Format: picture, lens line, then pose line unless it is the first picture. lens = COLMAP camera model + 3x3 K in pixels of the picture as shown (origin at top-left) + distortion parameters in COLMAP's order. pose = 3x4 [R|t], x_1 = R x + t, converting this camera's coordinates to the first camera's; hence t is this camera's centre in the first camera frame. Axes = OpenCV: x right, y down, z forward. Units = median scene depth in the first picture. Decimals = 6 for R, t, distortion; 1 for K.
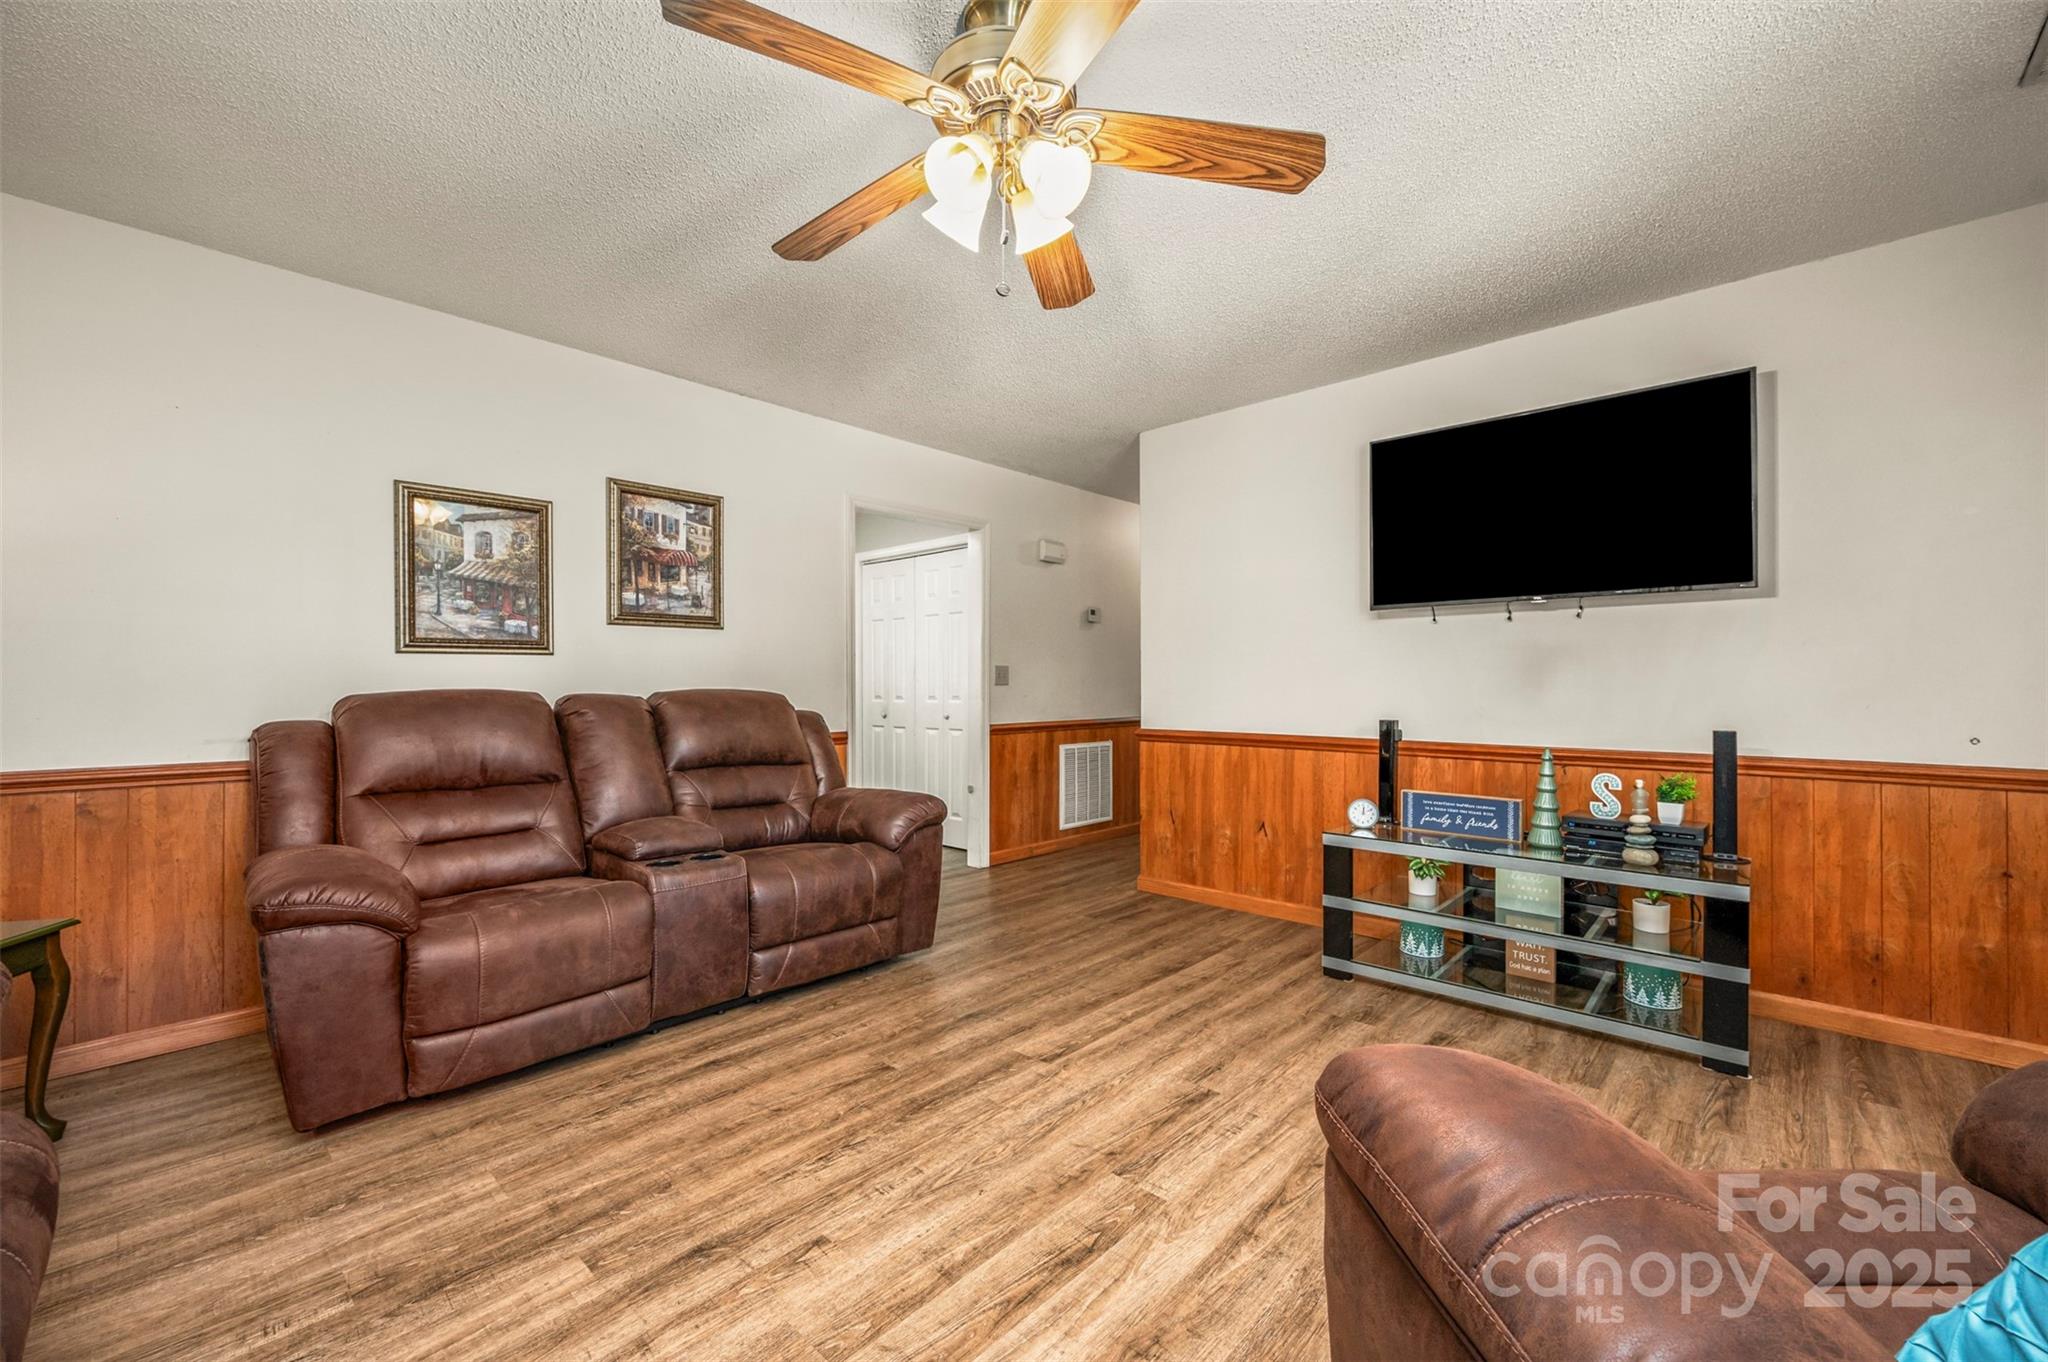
lens RADIAL K [[809.1, 0, 1024.3], [0, 809.1, 685.7], [0, 0, 1]] dist [-0.000125, -0.000053]
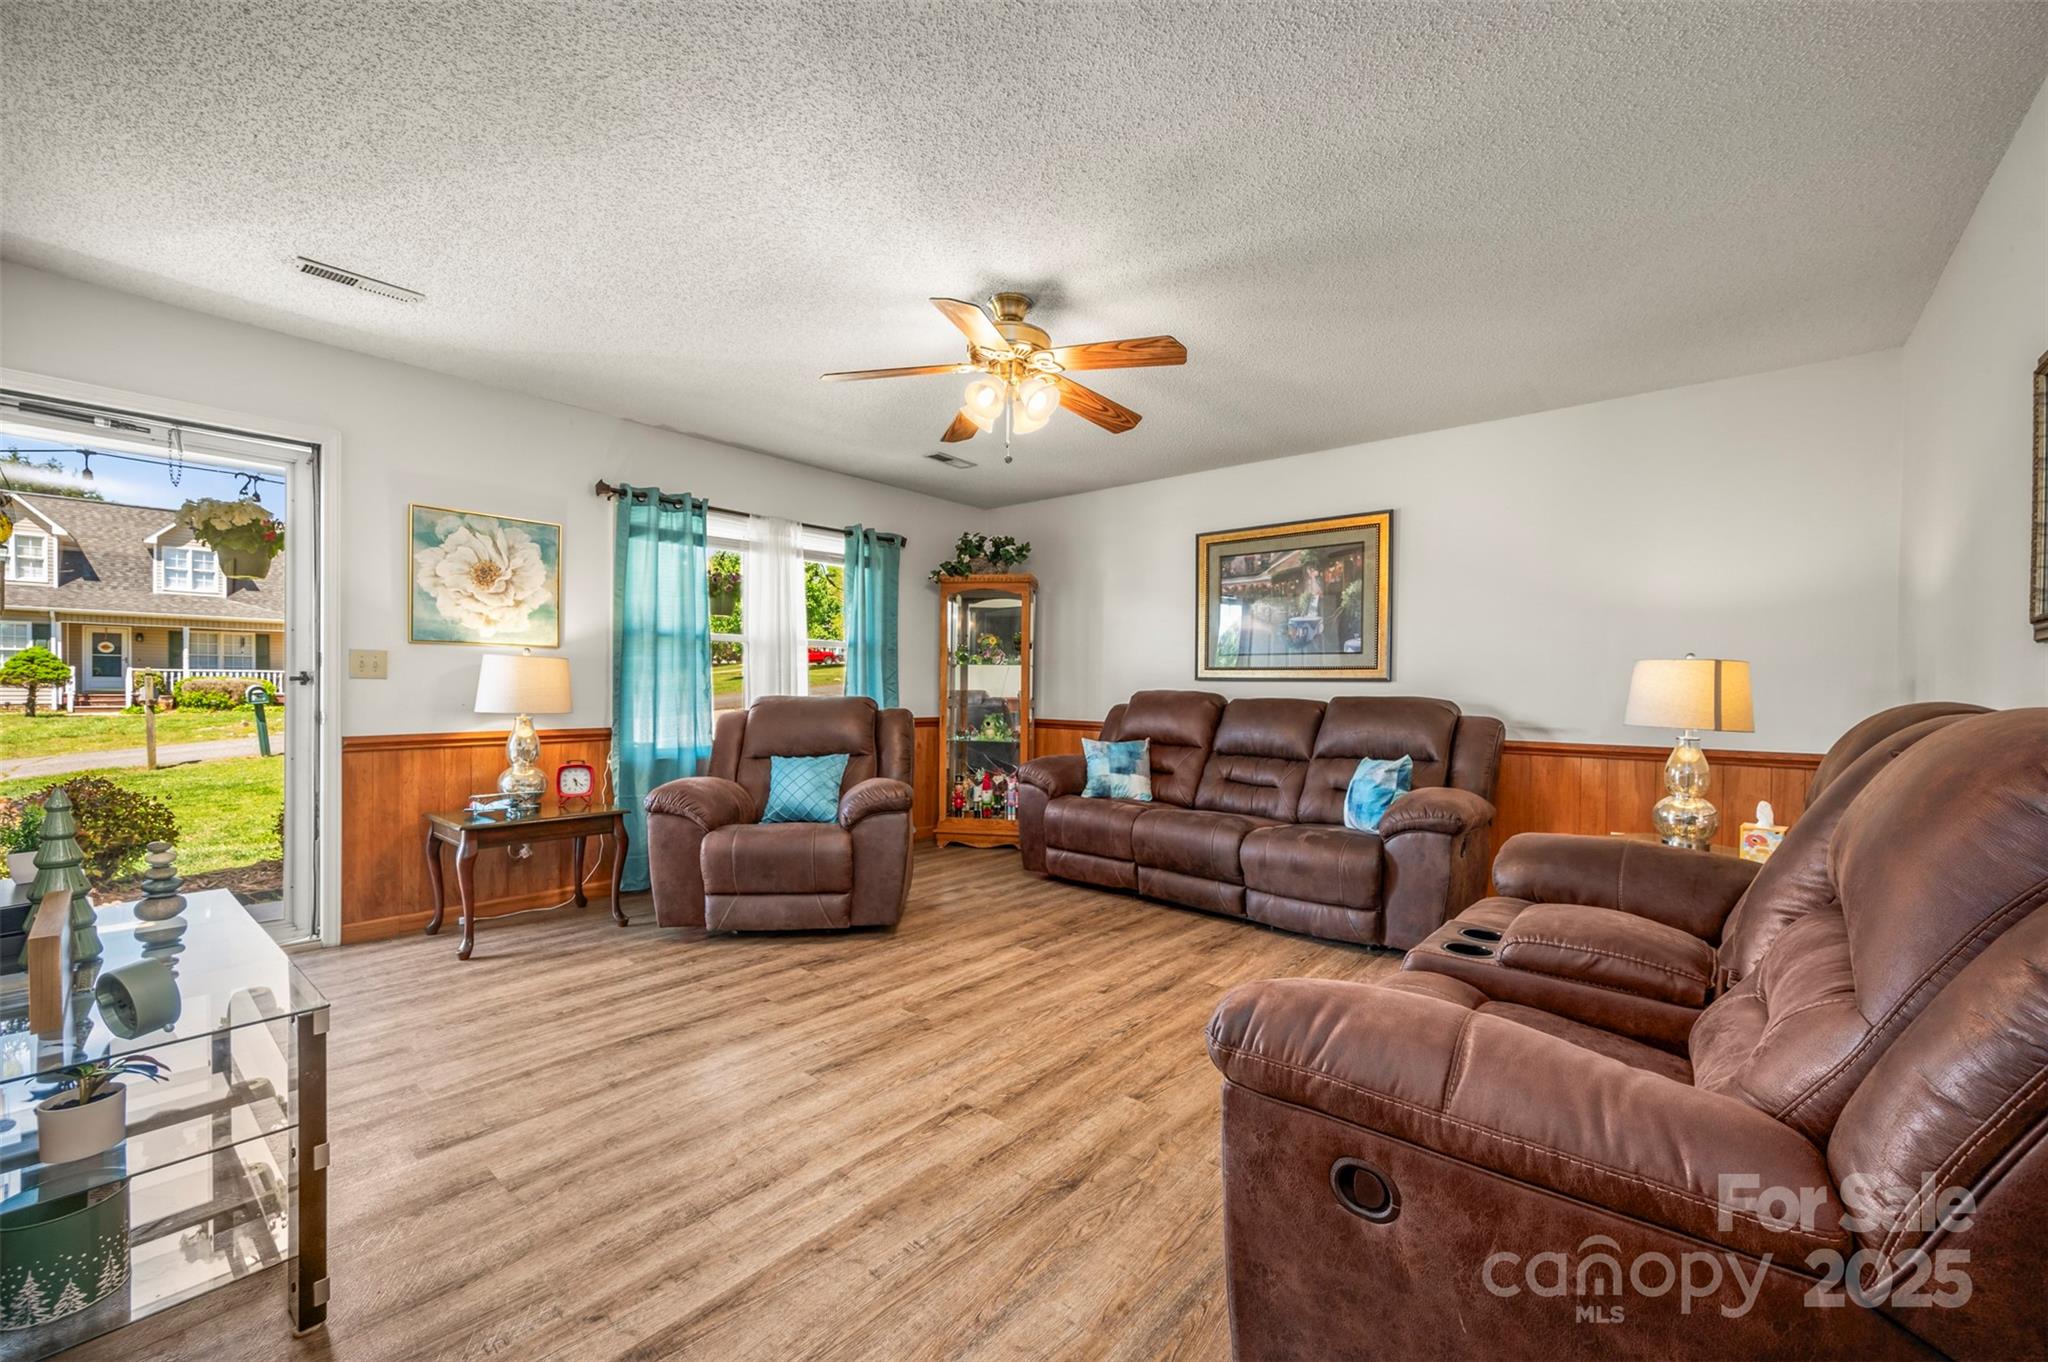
lens RADIAL K [[809.1, 0, 1024.1], [0, 809.1, 687.4], [0, 0, 1]] dist [-0.000125, -0.000053]
pose [[-0.999210, -0.006697, -0.039177, 0.000815], [-0.006676, 0.999977, -0.000665, 0.002178], [0.039180, -0.000403, -0.999232, 1.987926]]
